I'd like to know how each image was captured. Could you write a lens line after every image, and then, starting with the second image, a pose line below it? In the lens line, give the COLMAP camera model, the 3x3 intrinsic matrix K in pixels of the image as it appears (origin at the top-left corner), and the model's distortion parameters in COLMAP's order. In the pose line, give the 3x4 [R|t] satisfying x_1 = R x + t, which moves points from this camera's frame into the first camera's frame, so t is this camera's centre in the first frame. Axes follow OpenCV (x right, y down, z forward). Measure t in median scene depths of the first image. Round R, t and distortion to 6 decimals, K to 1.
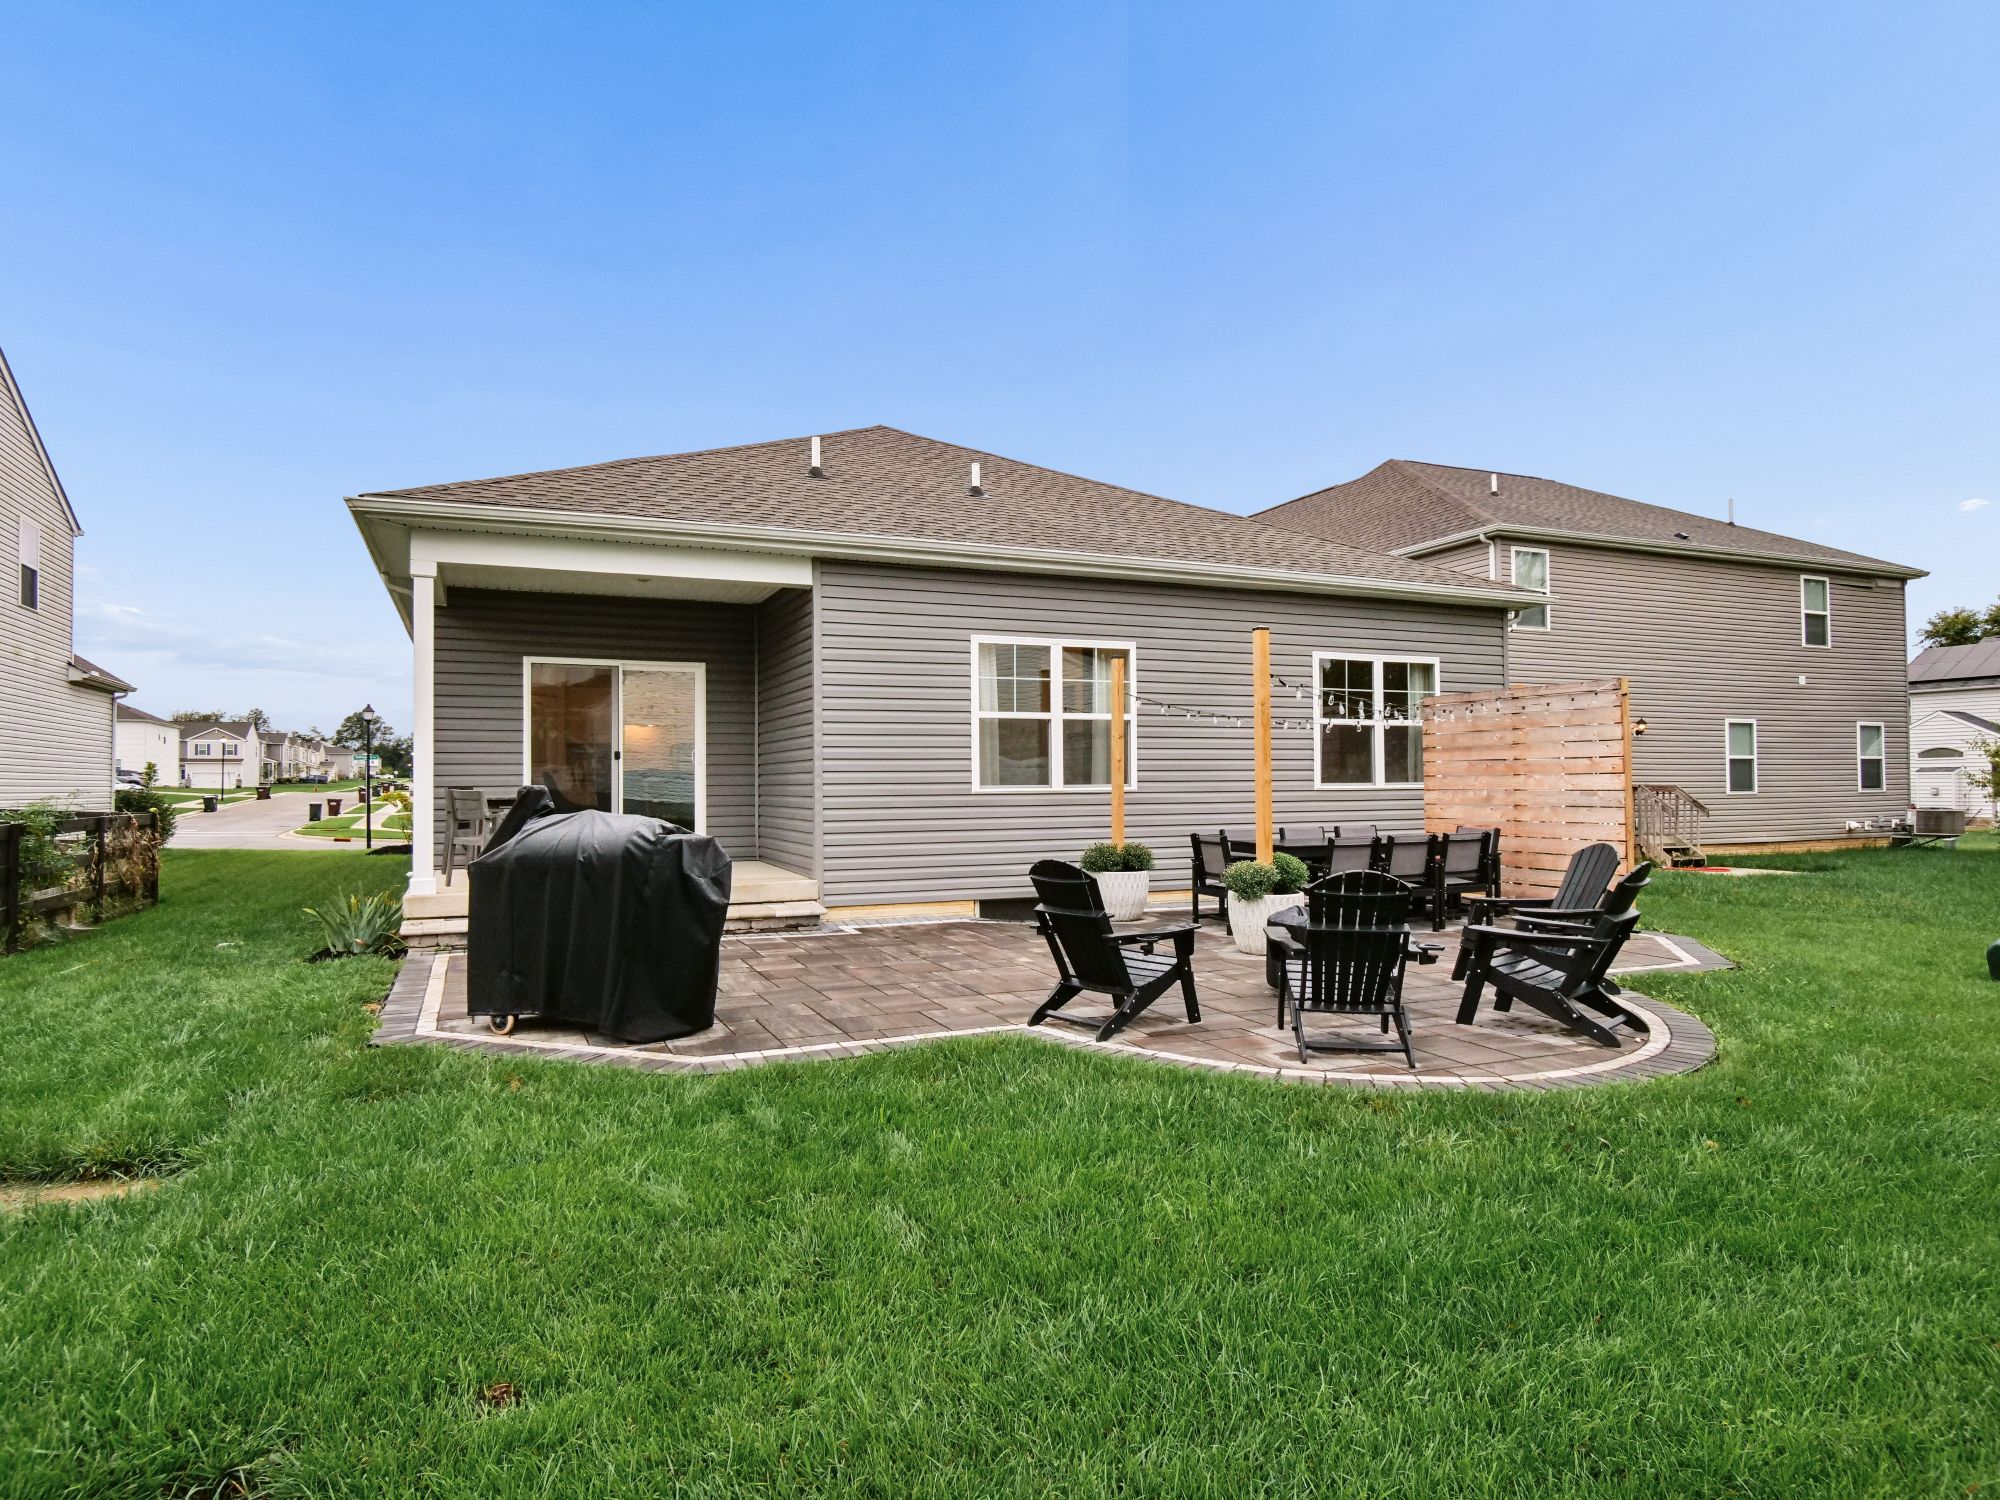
lens RADIAL K [[1164.6, 0, 997.0], [0, 1164.6, 766.5], [0, 0, 1]] dist [0.019906, 0.000101]
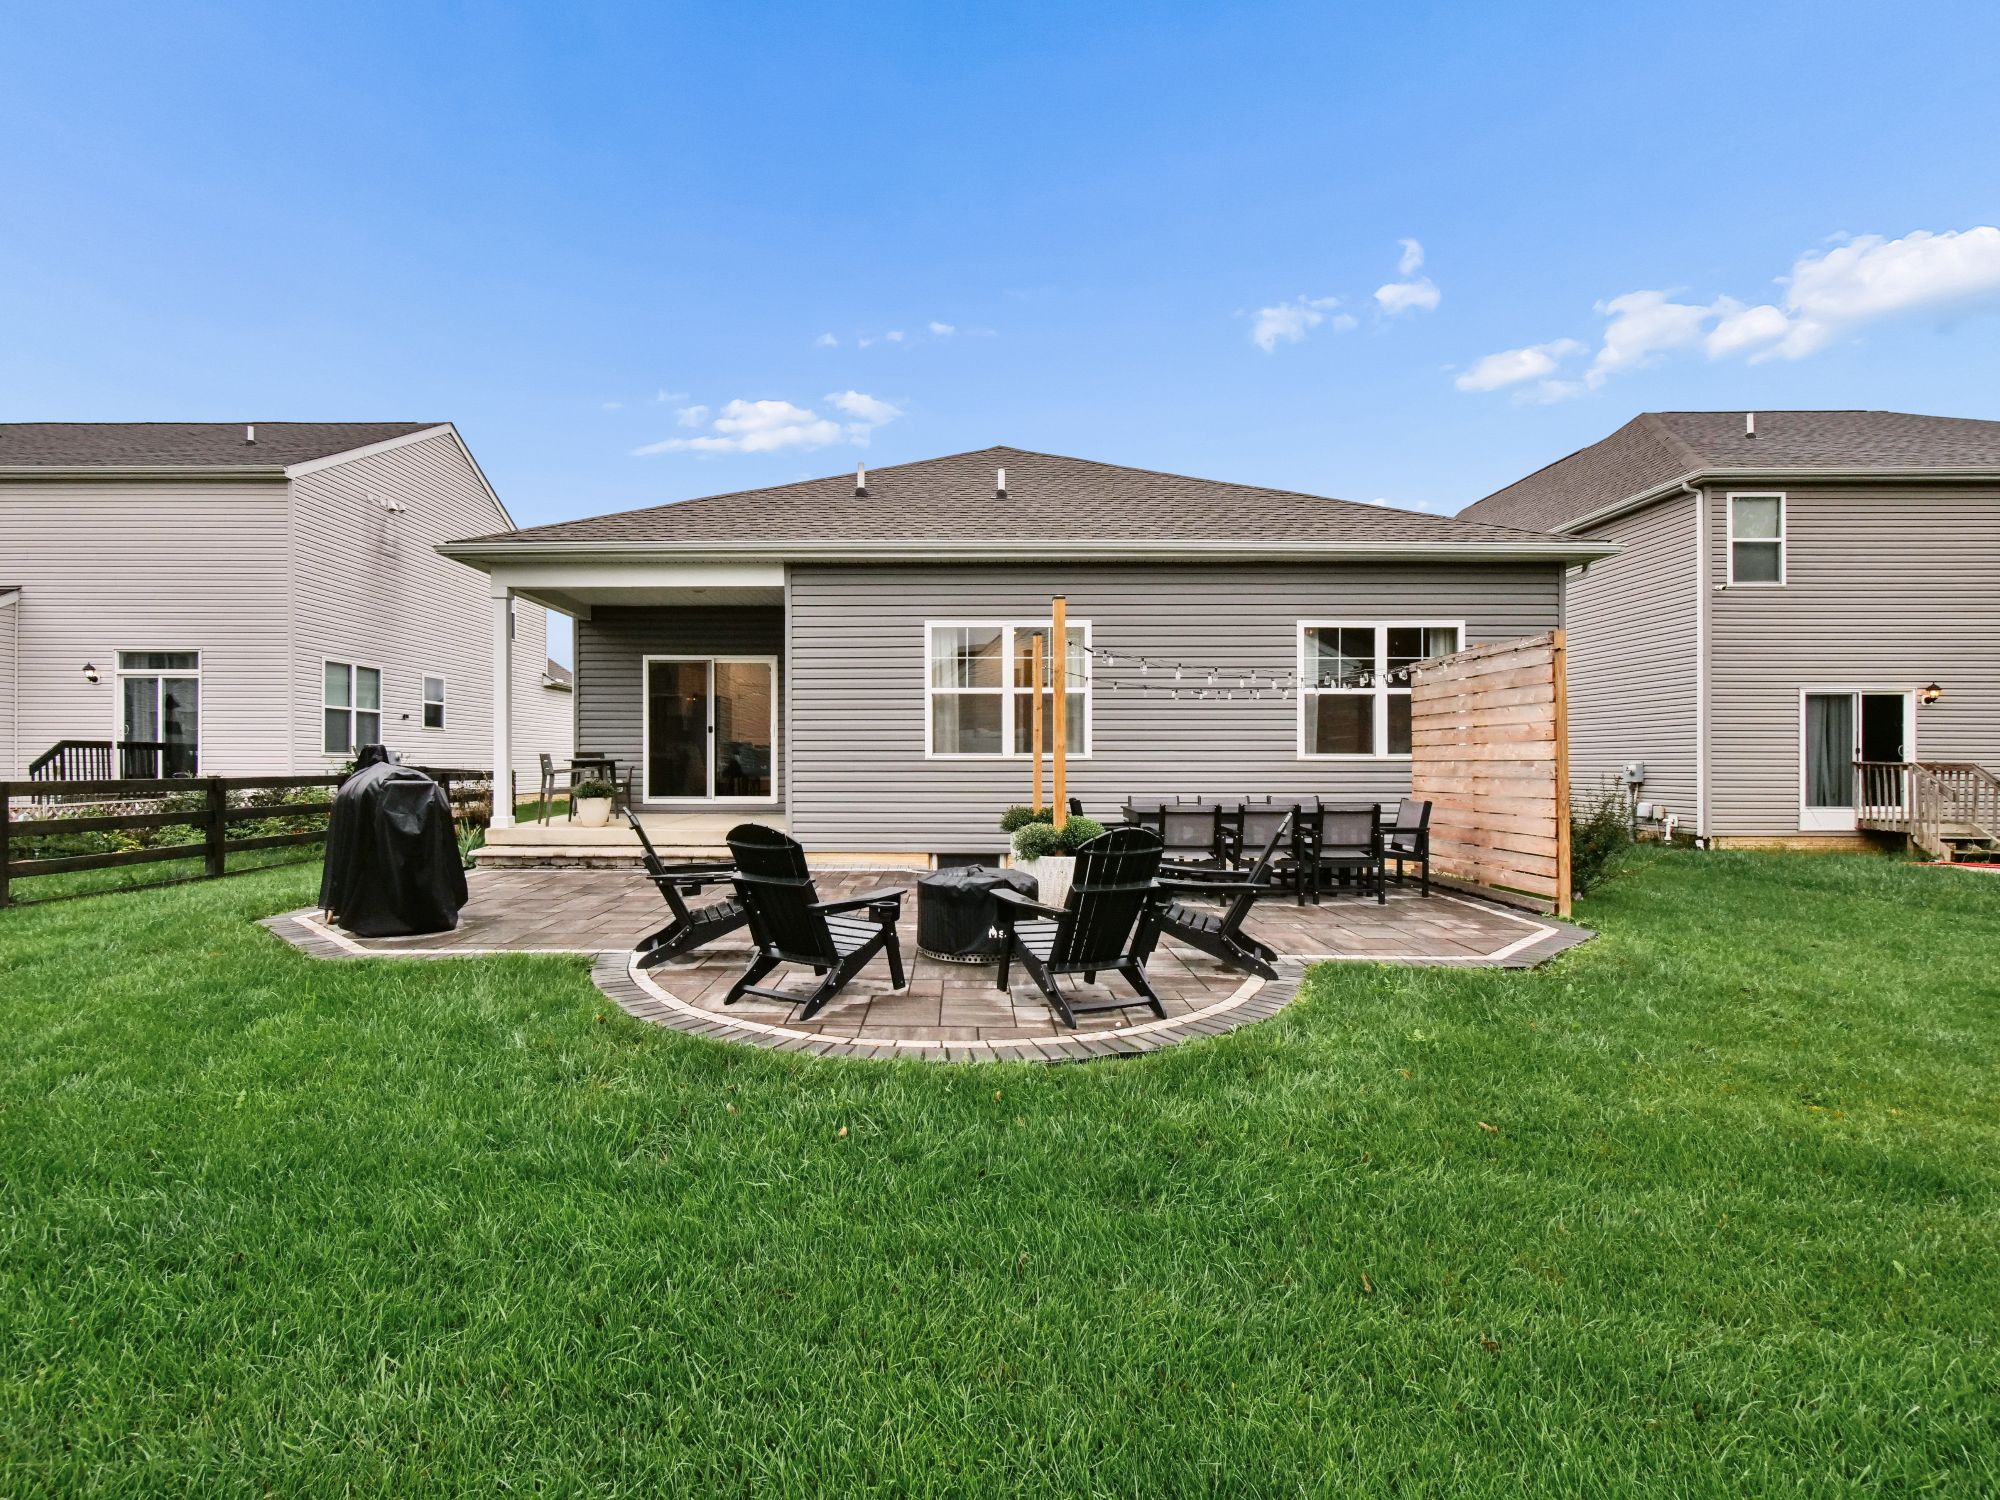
lens RADIAL K [[986.5, 0, 979.7], [0, 986.5, 758.6], [0, 0, 1]] dist [0.005198, -0.000515]
pose [[0.910754, 0.006442, -0.412900, 0.408783], [-0.001503, 0.999923, 0.012285, 0.009439], [0.412947, -0.010568, 0.910694, 0.135727]]
